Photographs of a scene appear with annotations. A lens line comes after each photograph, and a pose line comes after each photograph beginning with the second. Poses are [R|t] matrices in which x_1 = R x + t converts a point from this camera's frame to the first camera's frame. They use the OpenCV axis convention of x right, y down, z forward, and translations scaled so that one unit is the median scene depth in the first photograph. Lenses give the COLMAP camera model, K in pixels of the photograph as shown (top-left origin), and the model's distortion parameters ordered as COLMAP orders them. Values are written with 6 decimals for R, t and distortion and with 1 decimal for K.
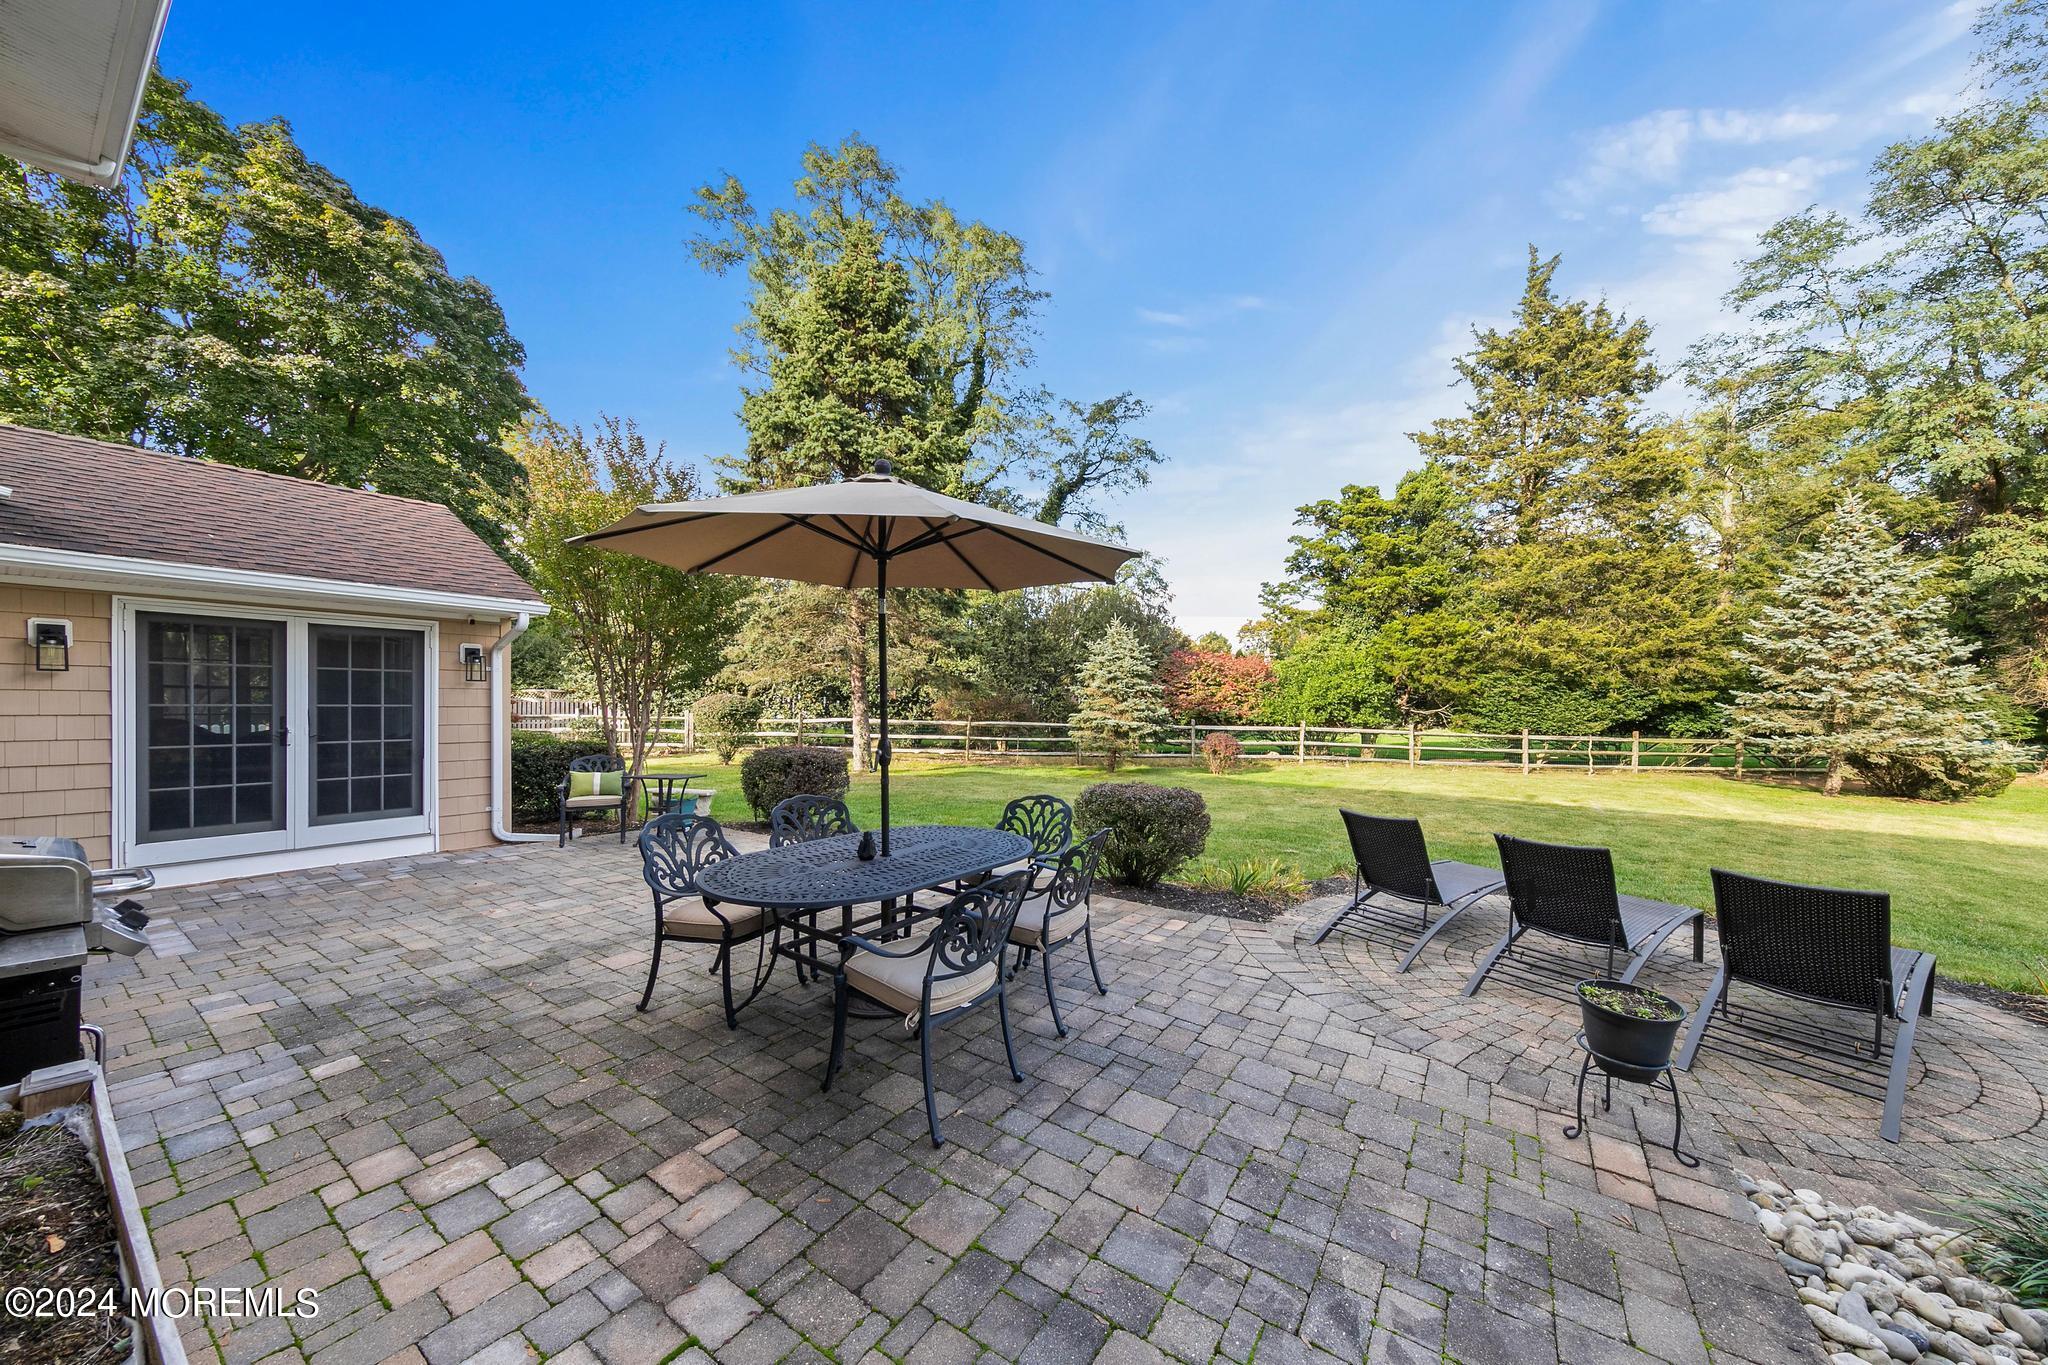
lens RADIAL K [[724.8, 0, 1040.0], [0, 724.8, 682.9], [0, 0, 1]] dist [0.000747, 0.000015]
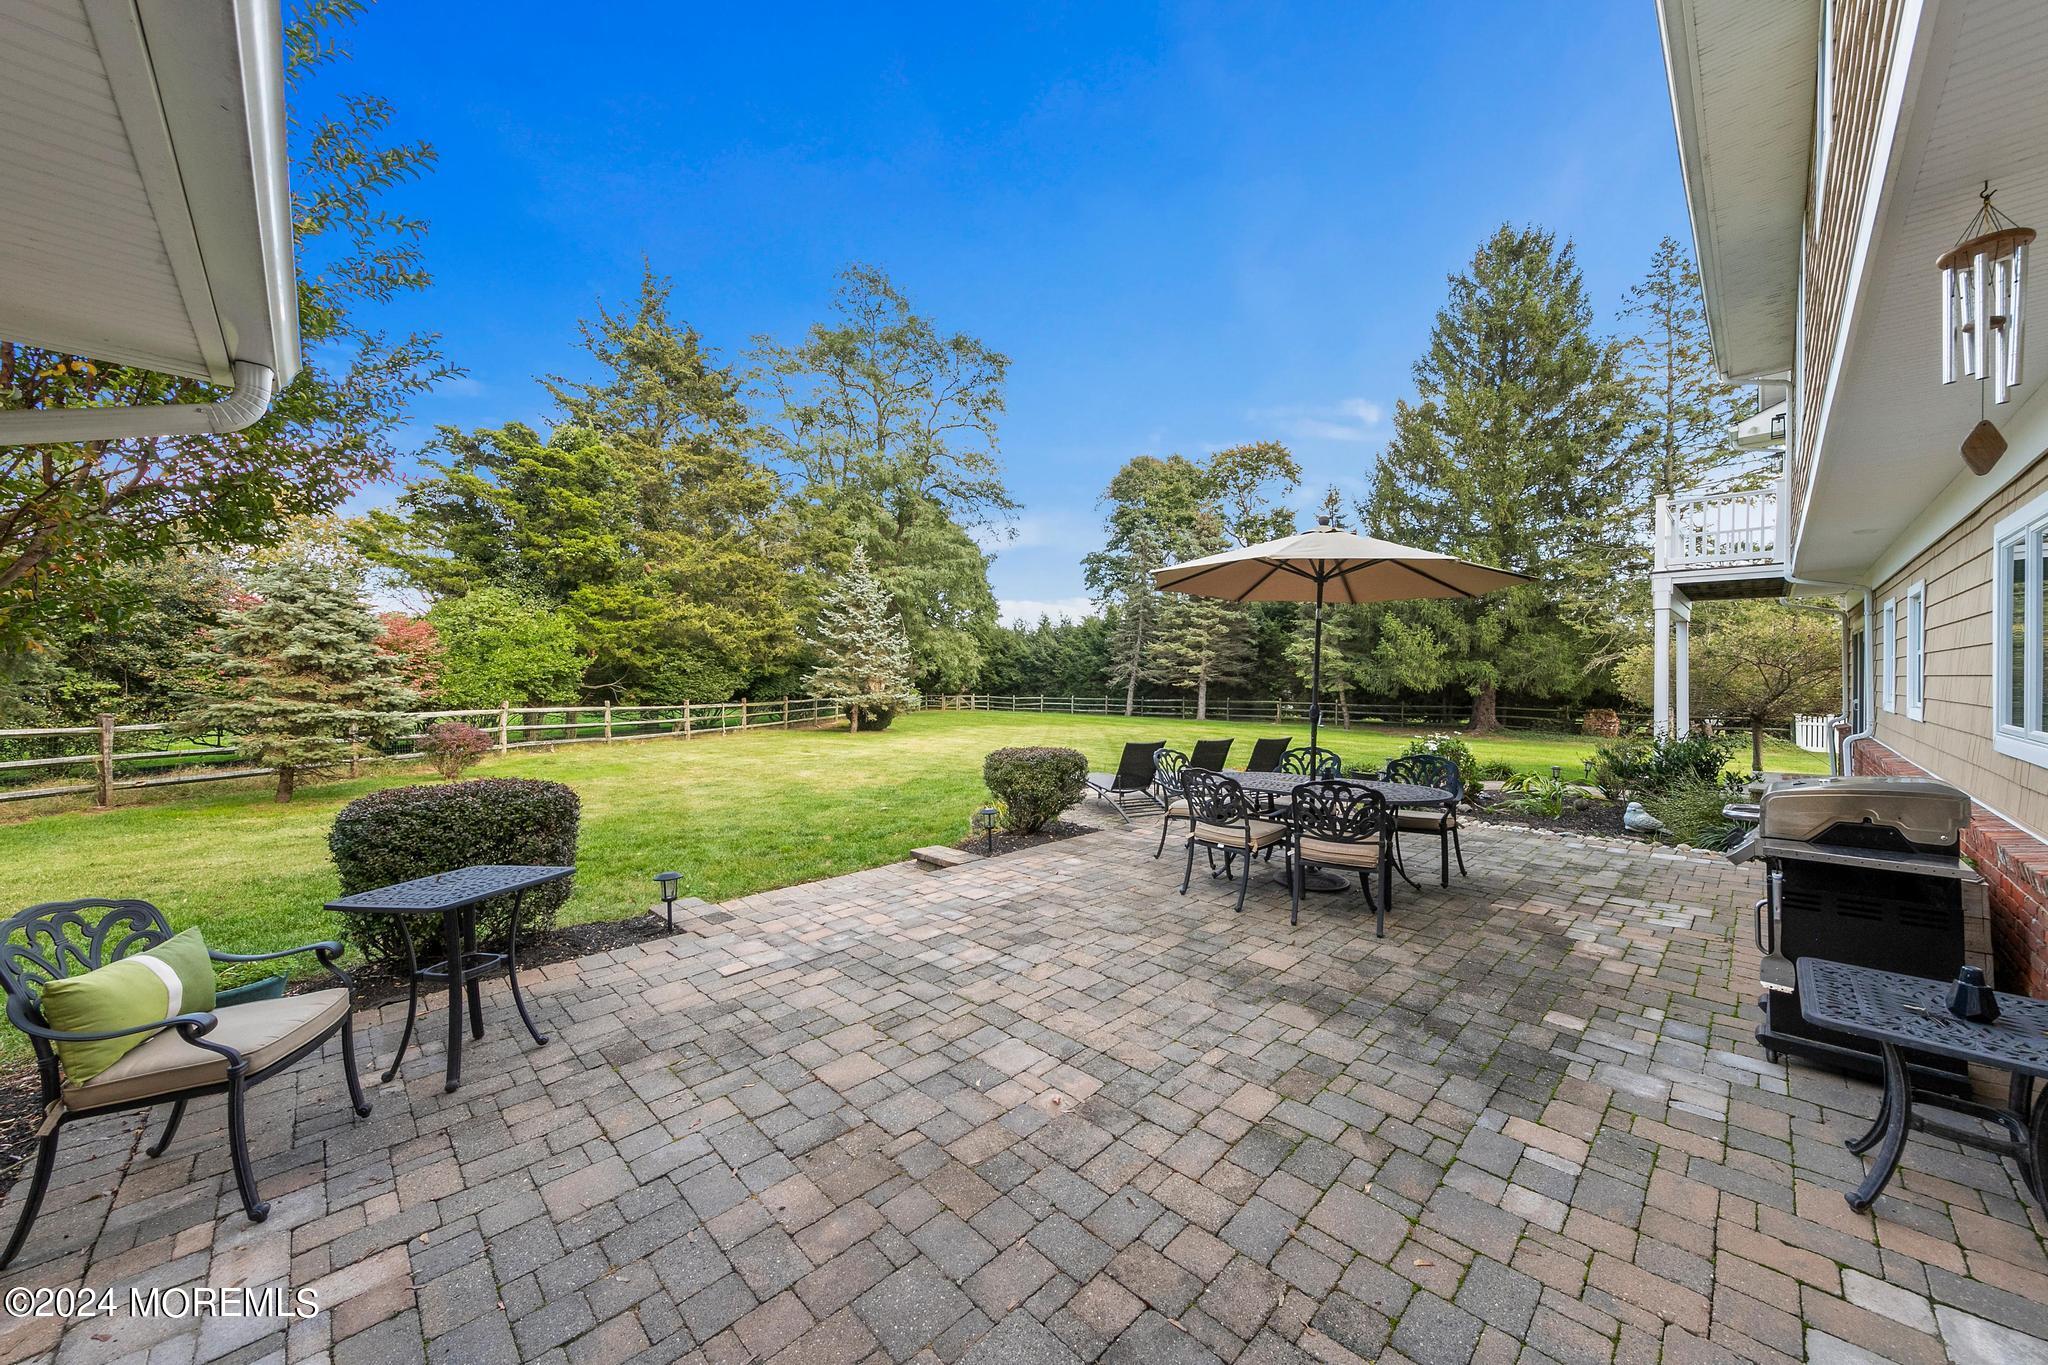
lens RADIAL K [[746.2, 0, 1038.3], [0, 746.2, 679.3], [0, 0, 1]] dist [0.009478, 0.000056]
pose [[0.168374, -0.014919, 0.985610, -0.393226], [-0.019452, 0.999640, 0.018454, 0.000208], [-0.985531, -0.022279, 0.168023, 0.284412]]
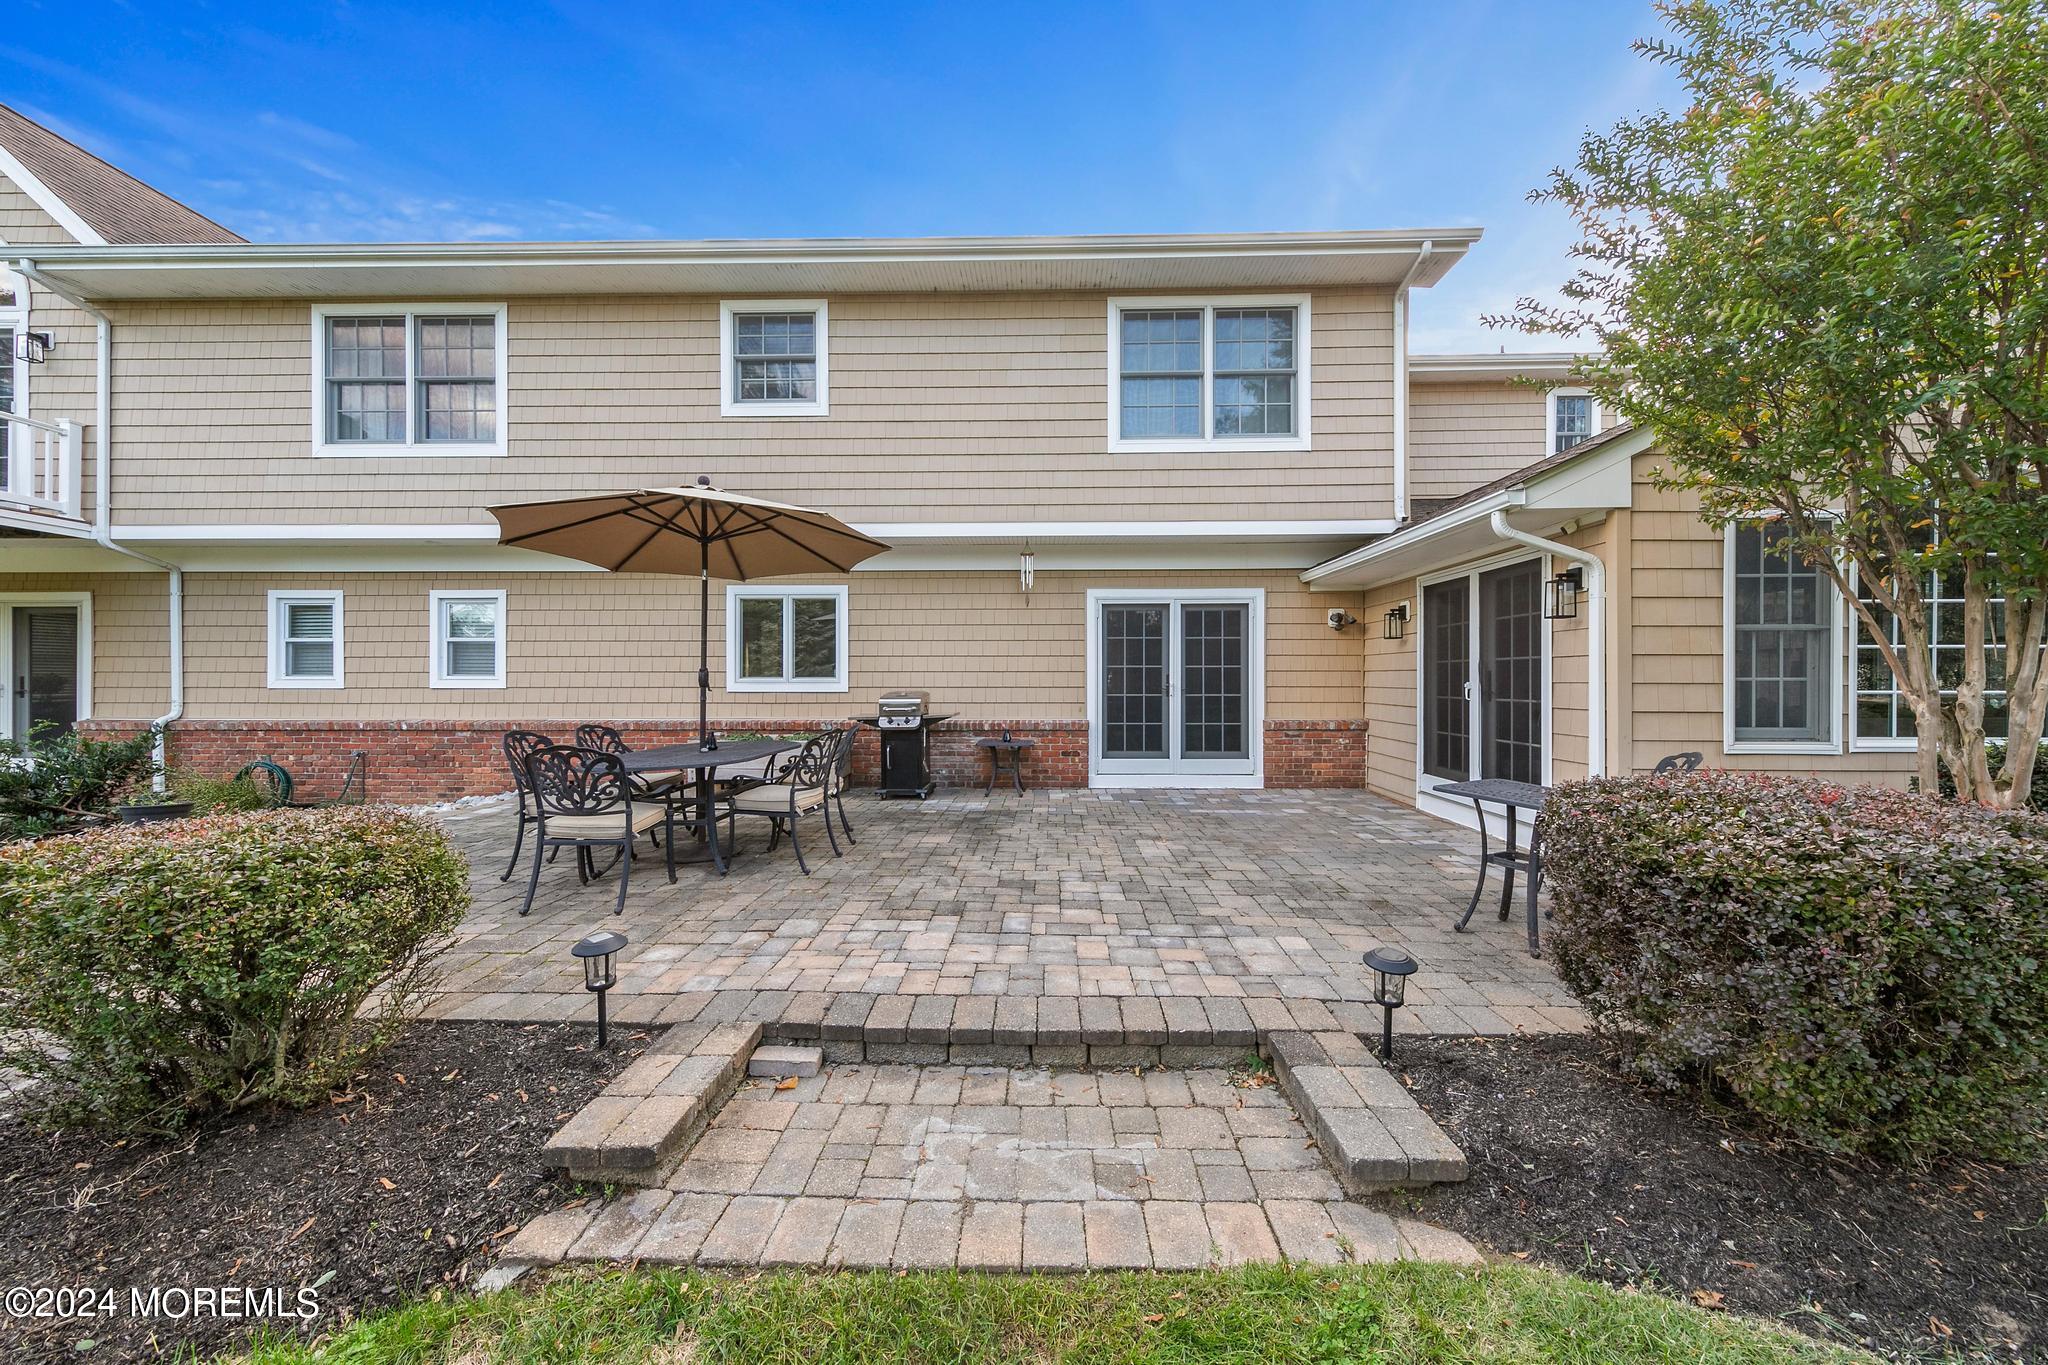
lens RADIAL K [[746.2, 0, 1027.4], [0, 746.2, 679.4], [0, 0, 1]] dist [0.009478, 0.000056]
pose [[-0.828914, -0.011401, -0.559260, 1.736494], [0.001223, 0.999753, -0.022195, 0.143401], [0.559375, -0.019082, -0.828695, 1.718891]]
